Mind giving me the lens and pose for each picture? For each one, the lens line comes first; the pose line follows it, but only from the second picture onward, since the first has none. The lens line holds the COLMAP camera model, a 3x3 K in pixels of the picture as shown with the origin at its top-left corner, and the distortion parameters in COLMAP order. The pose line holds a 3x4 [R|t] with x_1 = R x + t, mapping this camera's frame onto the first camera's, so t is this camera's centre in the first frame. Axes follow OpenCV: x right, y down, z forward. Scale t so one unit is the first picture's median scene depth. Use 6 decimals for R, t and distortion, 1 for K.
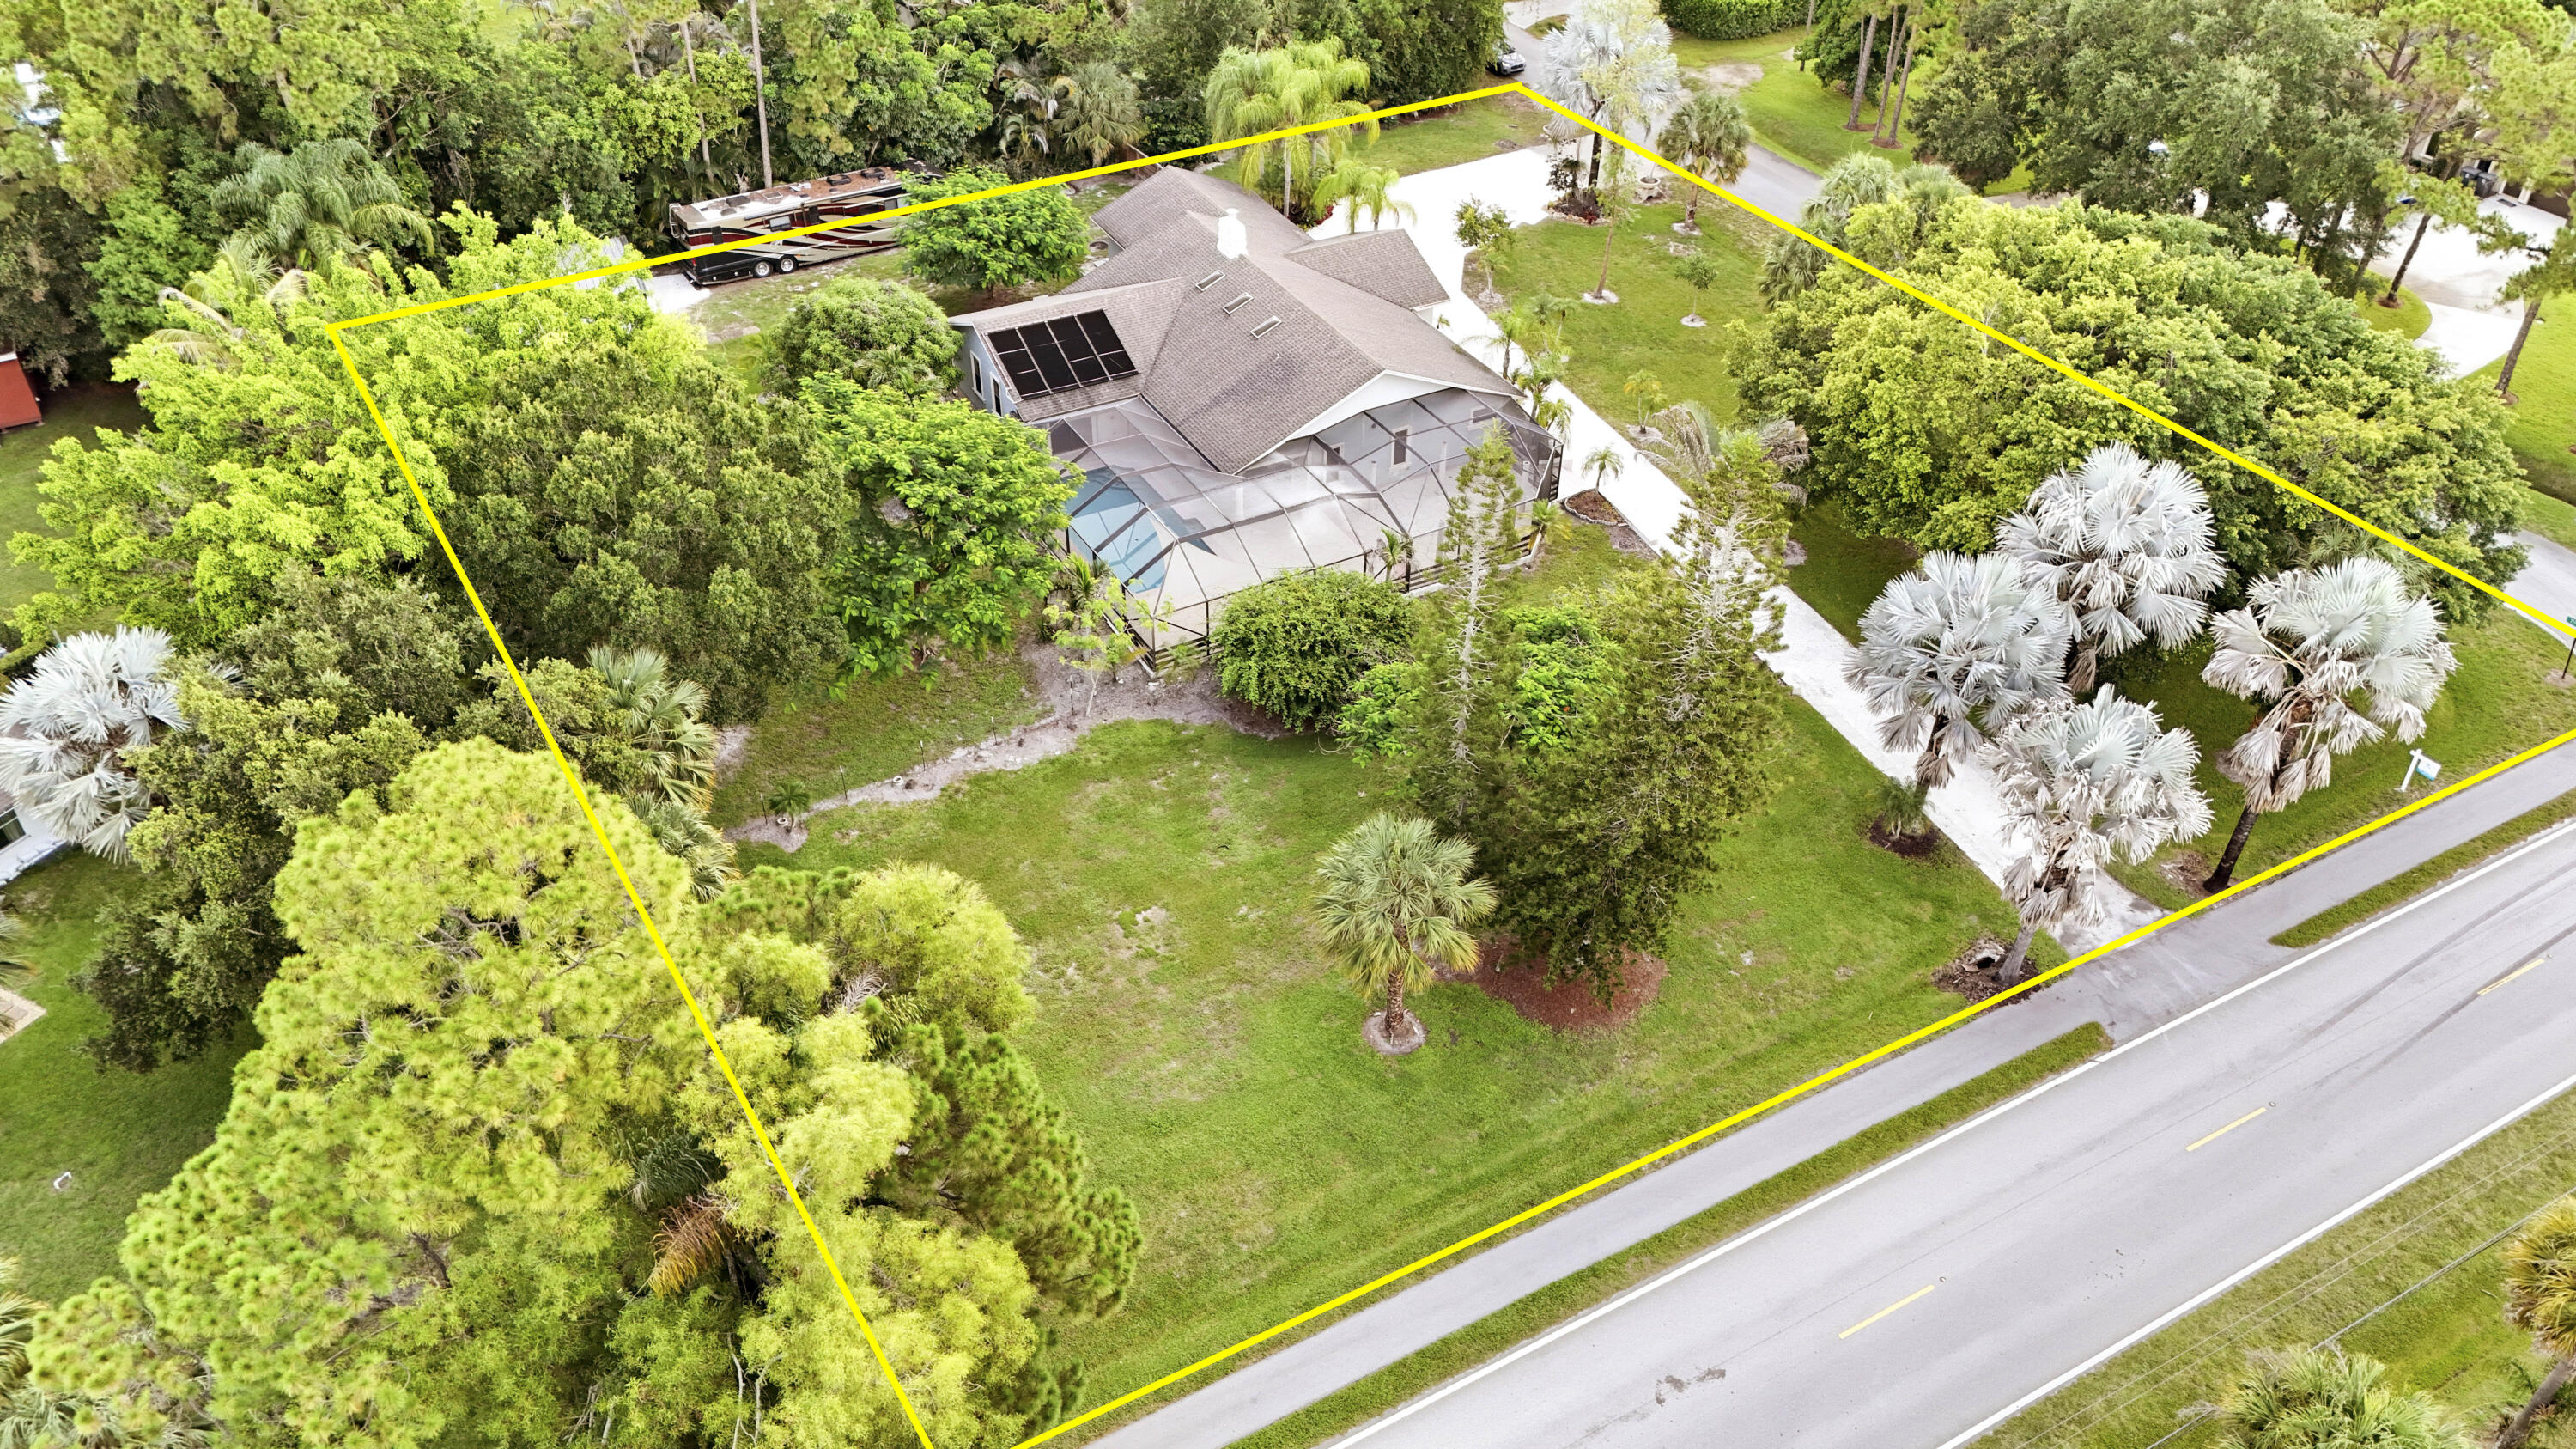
lens RADIAL K [[1875.9, 0, 1287.3], [0, 1875.9, 731.2], [0, 0, 1]] dist [0.038257, -0.014831]
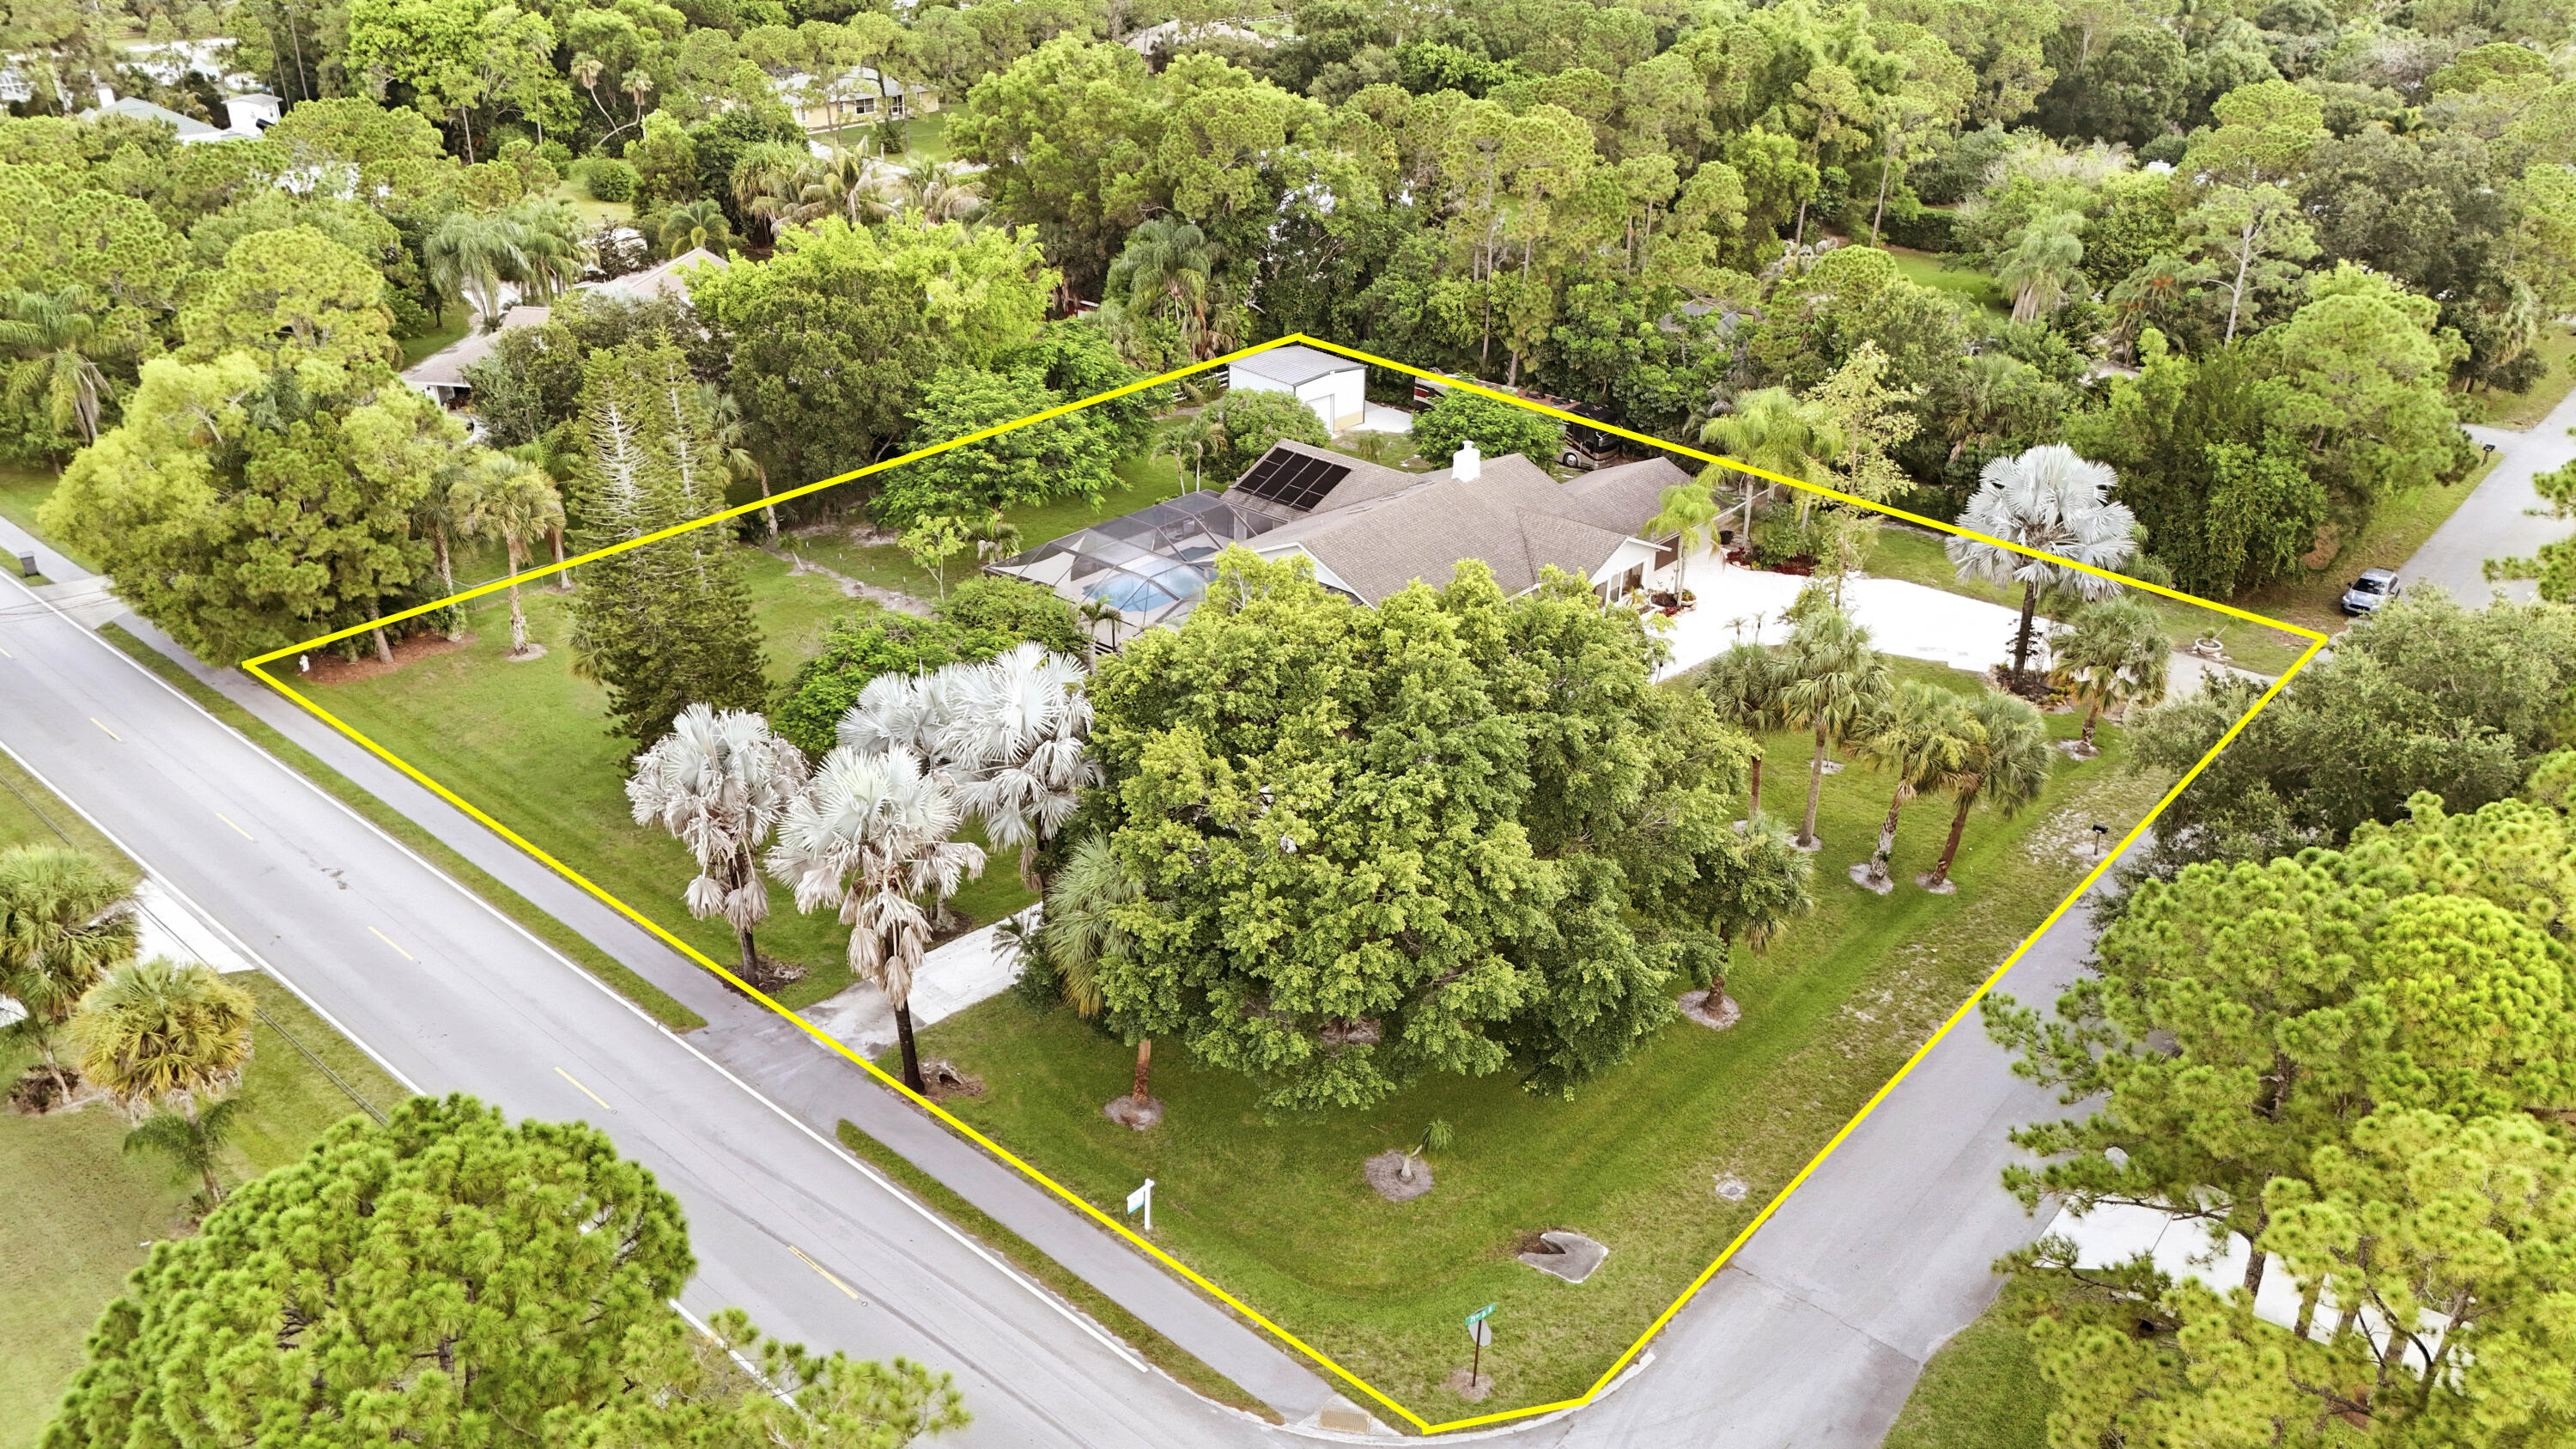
lens RADIAL K [[1875.9, 0, 1288.5], [0, 1875.9, 717.2], [0, 0, 1]] dist [0.038257, -0.014831]
pose [[0.345164, 0.411314, -0.843613, 0.860564], [-0.583564, 0.798032, 0.150326, -0.222222], [0.735061, 0.440415, 0.515480, 0.354398]]
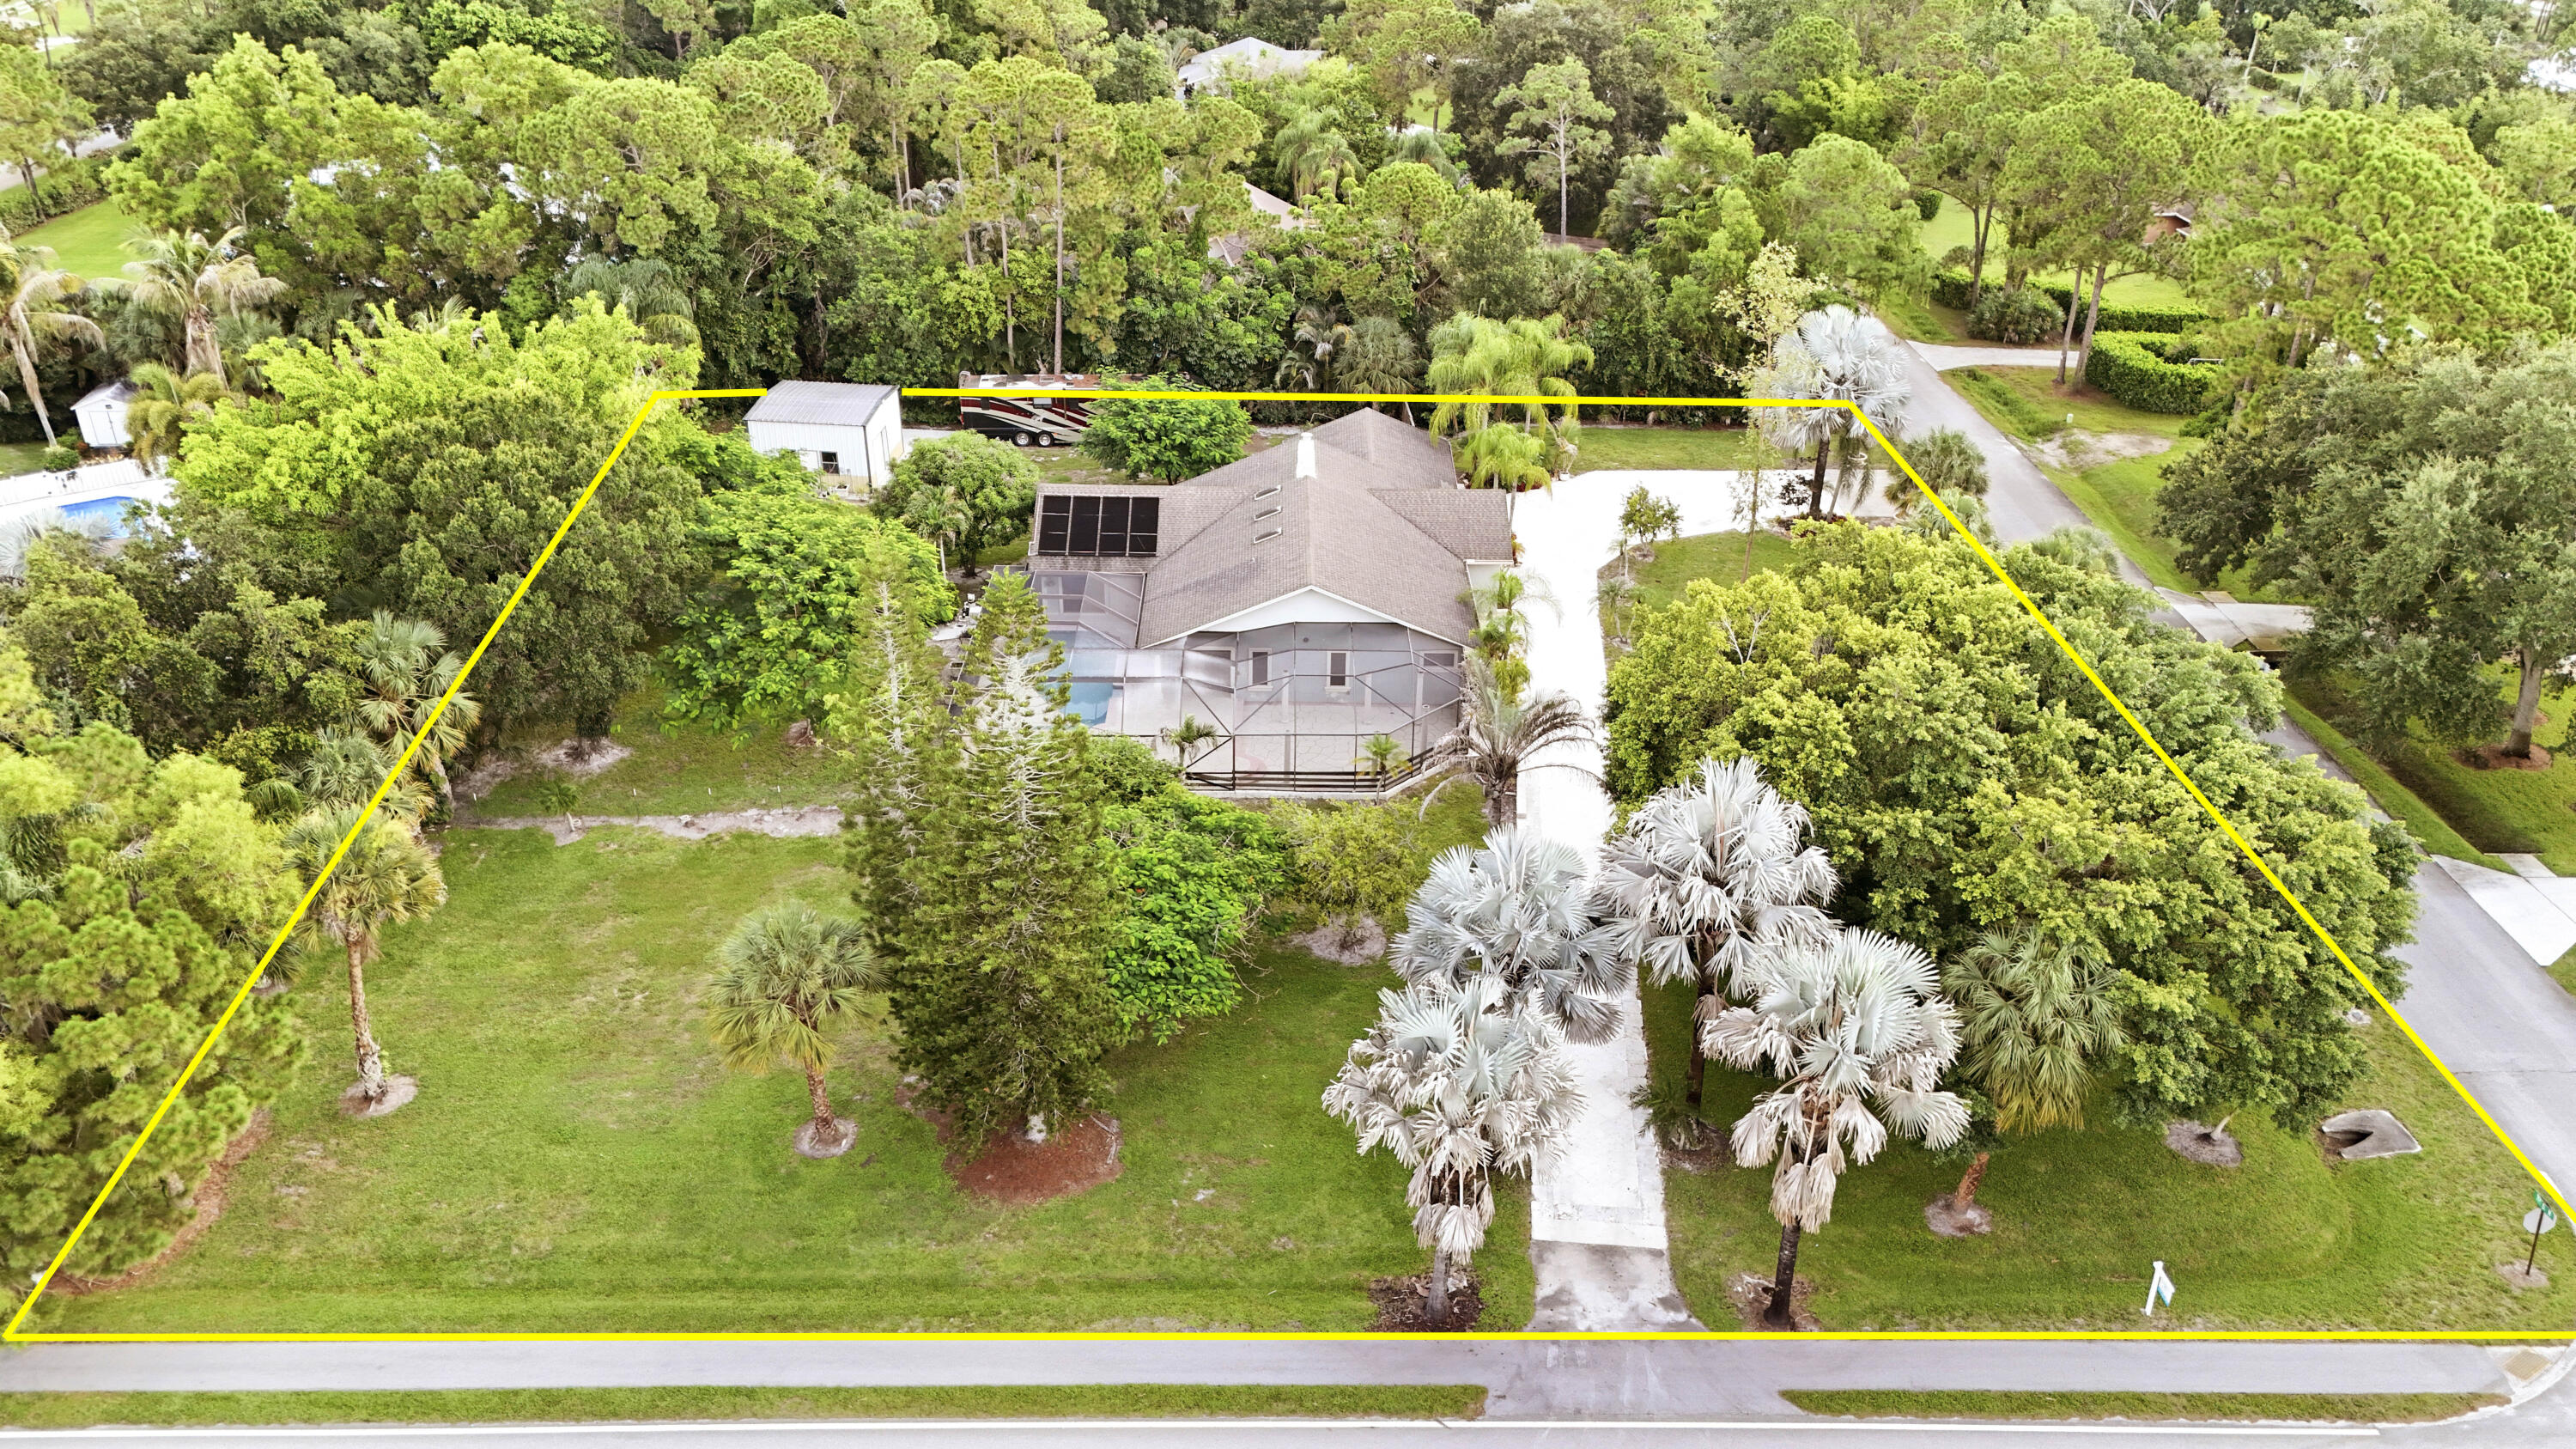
lens RADIAL K [[1875.9, 0, 1293.2], [0, 1875.9, 728.6], [0, 0, 1]] dist [0.038257, -0.014831]
pose [[0.882333, 0.225943, -0.412843, 0.380763], [-0.293241, 0.950058, -0.106765, -0.007500], [0.368102, 0.215265, 0.904523, 0.079923]]
